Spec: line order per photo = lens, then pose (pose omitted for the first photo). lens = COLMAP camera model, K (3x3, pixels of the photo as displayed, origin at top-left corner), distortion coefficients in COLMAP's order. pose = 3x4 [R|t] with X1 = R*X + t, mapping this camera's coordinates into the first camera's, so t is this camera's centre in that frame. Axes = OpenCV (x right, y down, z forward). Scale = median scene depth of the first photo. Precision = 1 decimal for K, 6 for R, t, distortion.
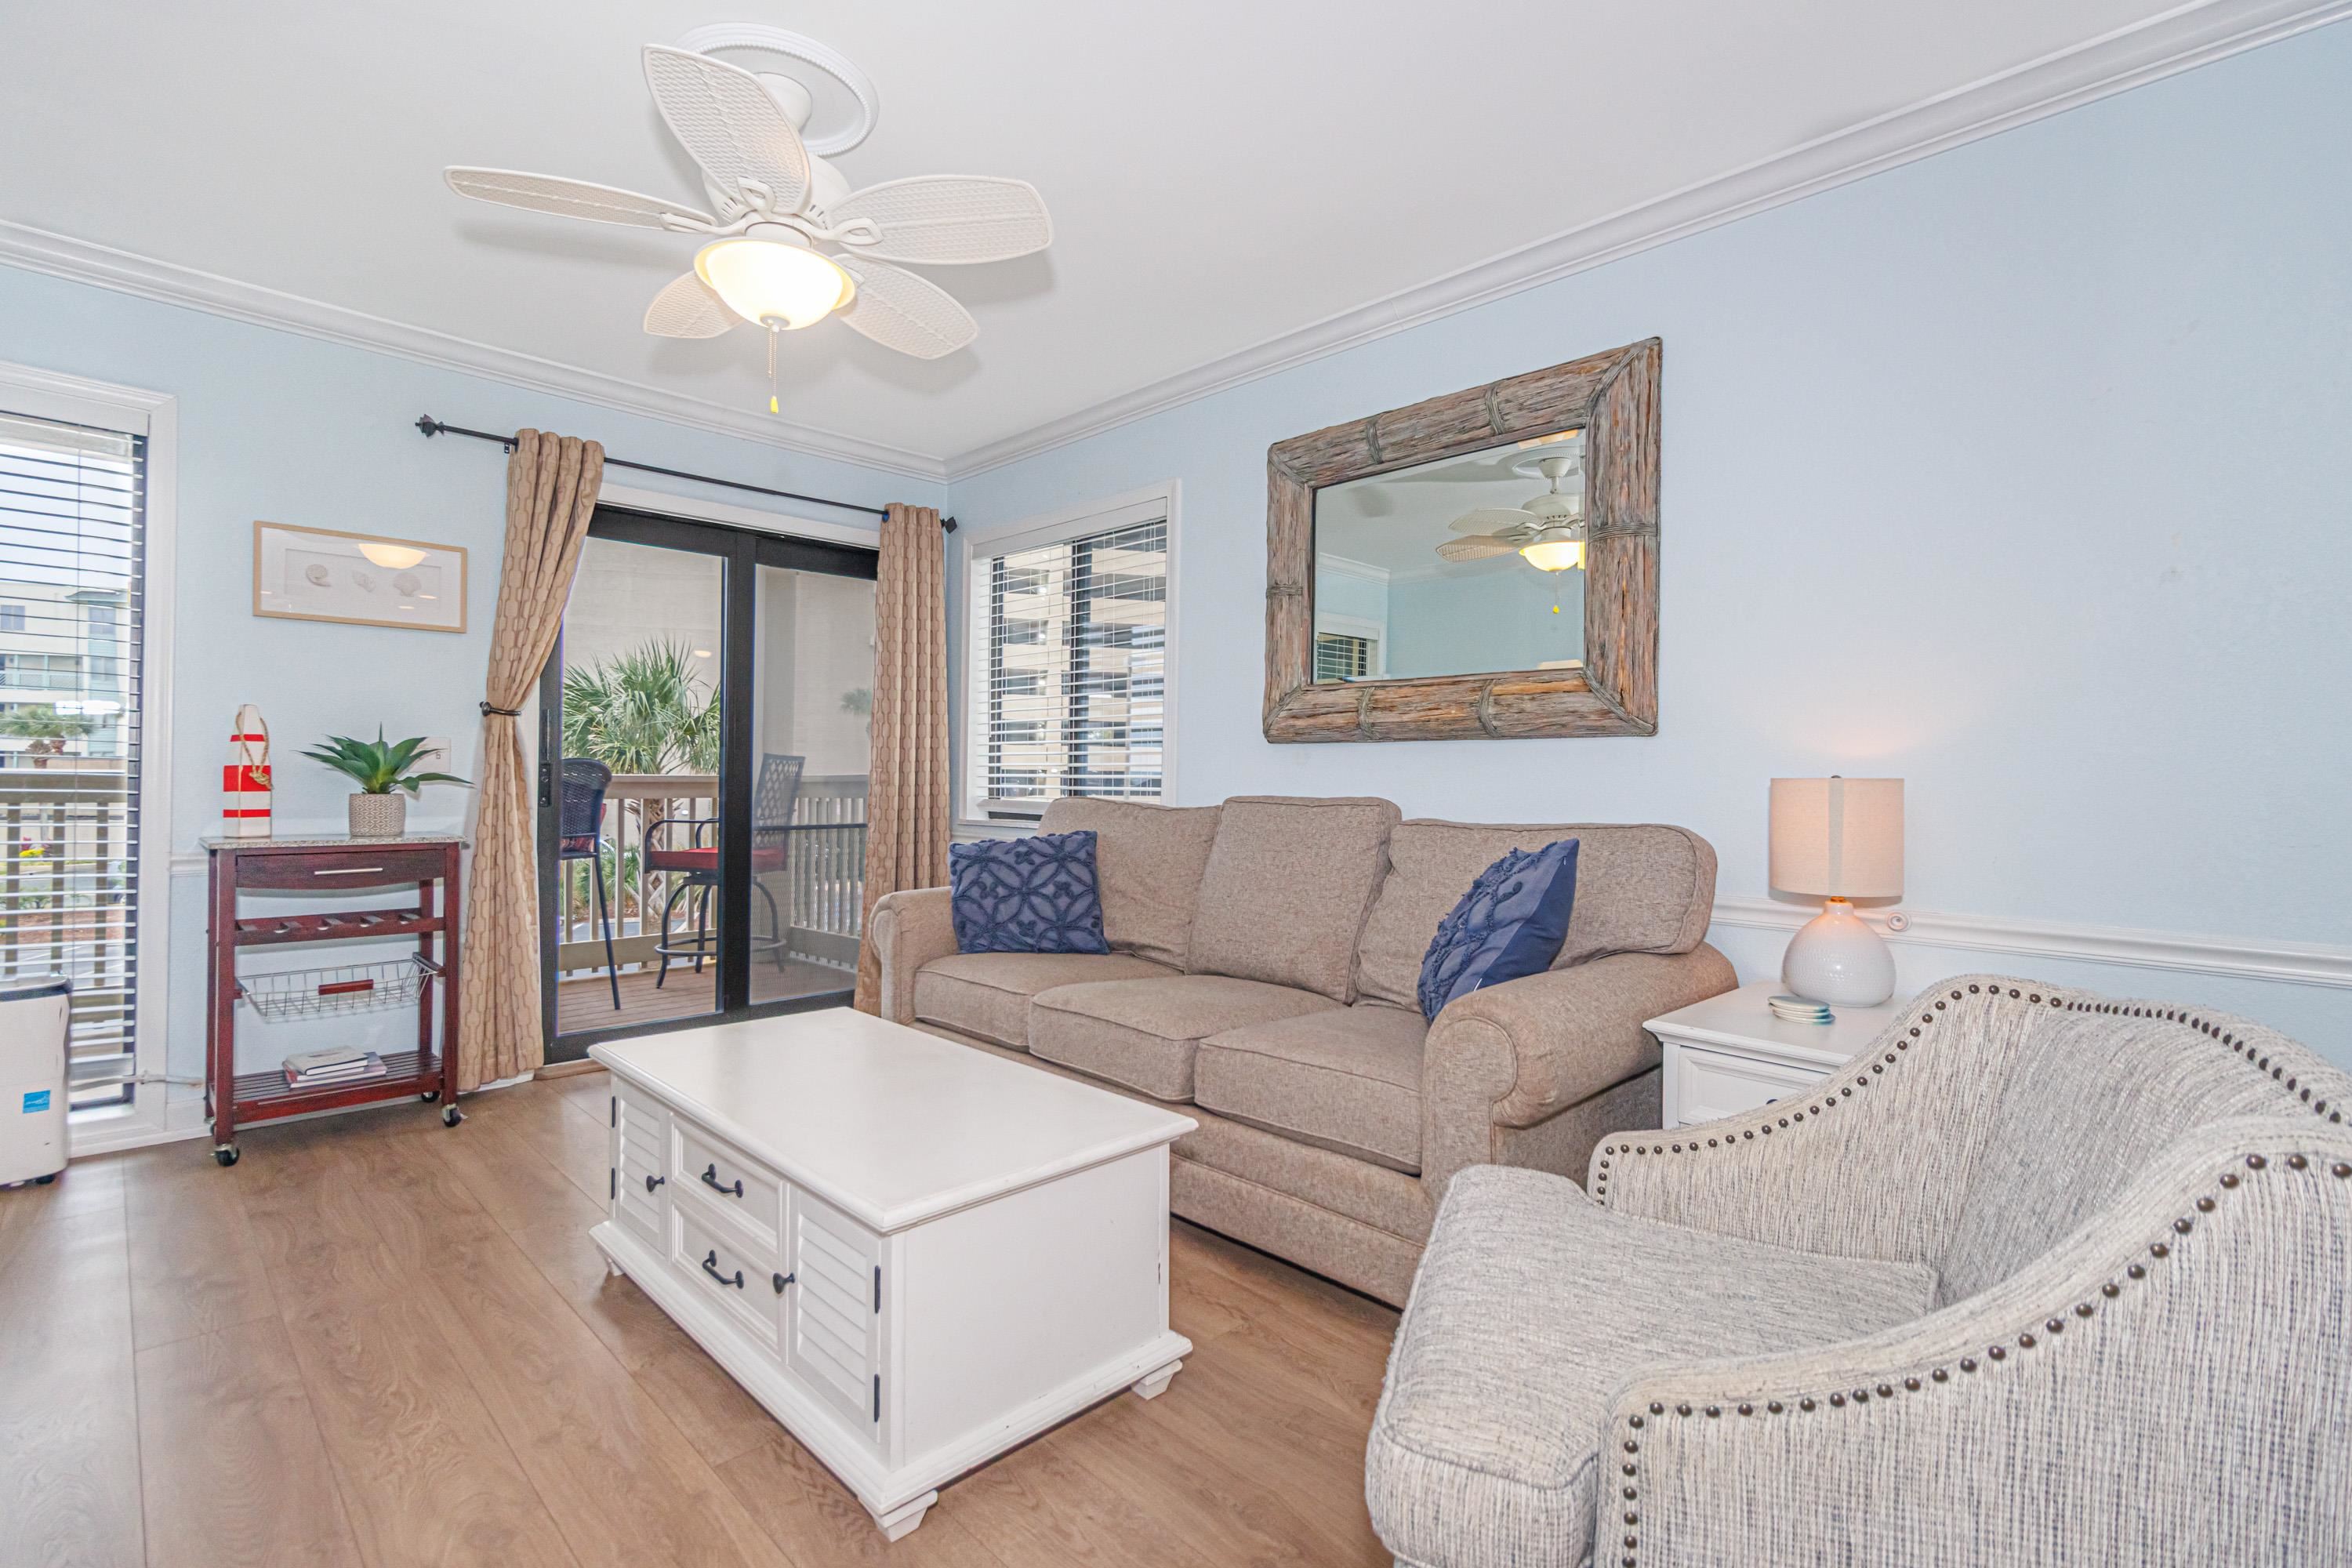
lens RADIAL K [[1084.6, 0, 1162.1], [0, 1084.6, 773.2], [0, 0, 1]] dist [0.002747, 0.001280]
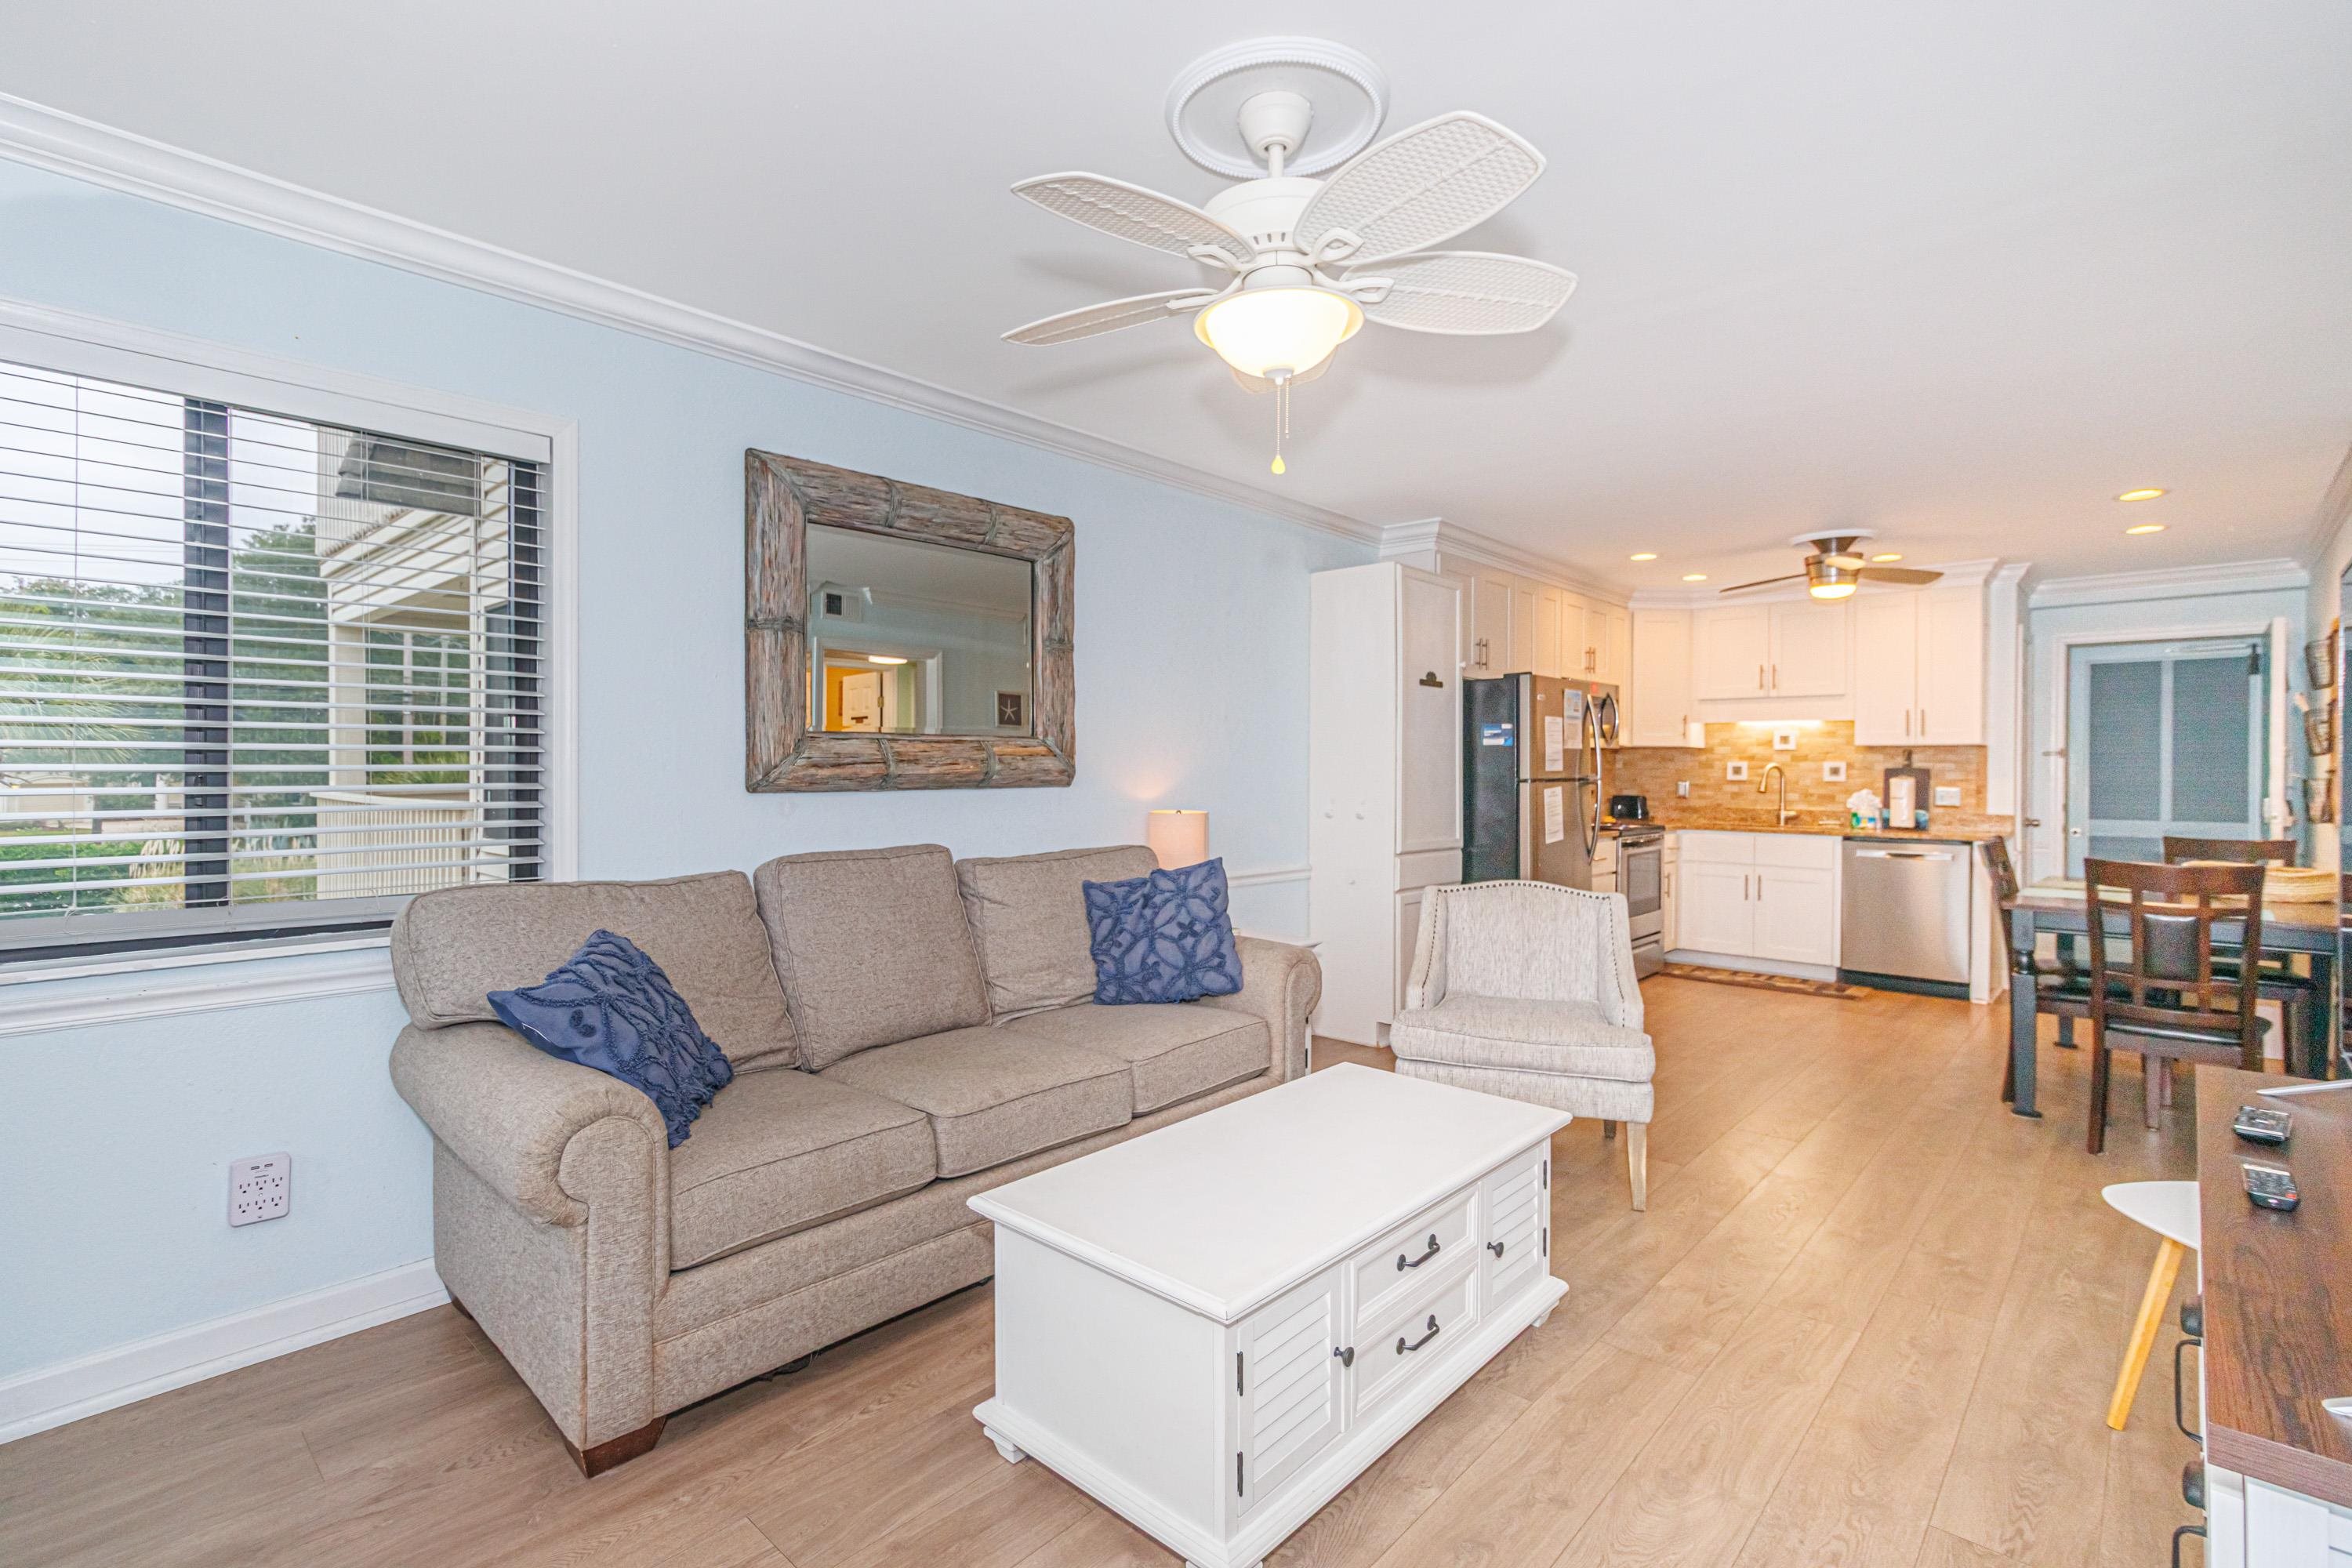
lens RADIAL K [[1084.6, 0, 1162.1], [0, 1084.6, 773.2], [0, 0, 1]] dist [0.002747, 0.001280]
pose [[-0.046340, -0.018953, 0.998746, -0.822513], [-0.005093, 0.999811, 0.018736, -0.064204], [-0.998913, -0.004218, -0.046428, 0.741141]]
